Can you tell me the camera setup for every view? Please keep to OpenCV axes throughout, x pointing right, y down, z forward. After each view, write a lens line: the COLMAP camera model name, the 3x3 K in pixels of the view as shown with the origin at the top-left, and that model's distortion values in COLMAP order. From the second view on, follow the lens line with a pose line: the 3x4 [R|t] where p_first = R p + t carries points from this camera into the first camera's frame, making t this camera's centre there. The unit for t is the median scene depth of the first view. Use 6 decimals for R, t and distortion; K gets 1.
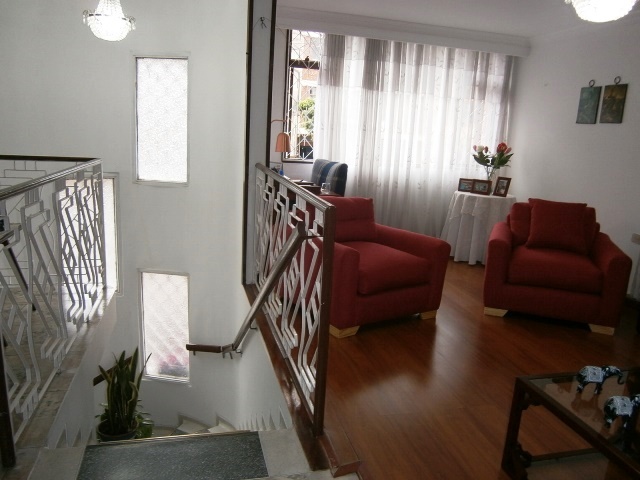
lens RADIAL K [[501.6, 0, 320.0], [0, 501.6, 240.0], [0, 0, 1]] dist [-0.054613, 0.008071]
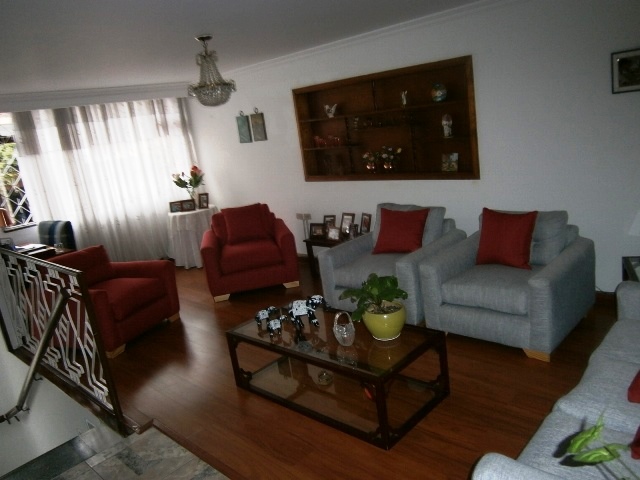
lens RADIAL K [[501.6, 0, 320.0], [0, 501.6, 240.0], [0, 0, 1]] dist [-0.054613, 0.008071]
pose [[0.828152, -0.291668, 0.478639, -0.028183], [0.292338, 0.953359, 0.075137, -0.025293], [-0.478229, 0.077700, 0.874791, -0.279630]]
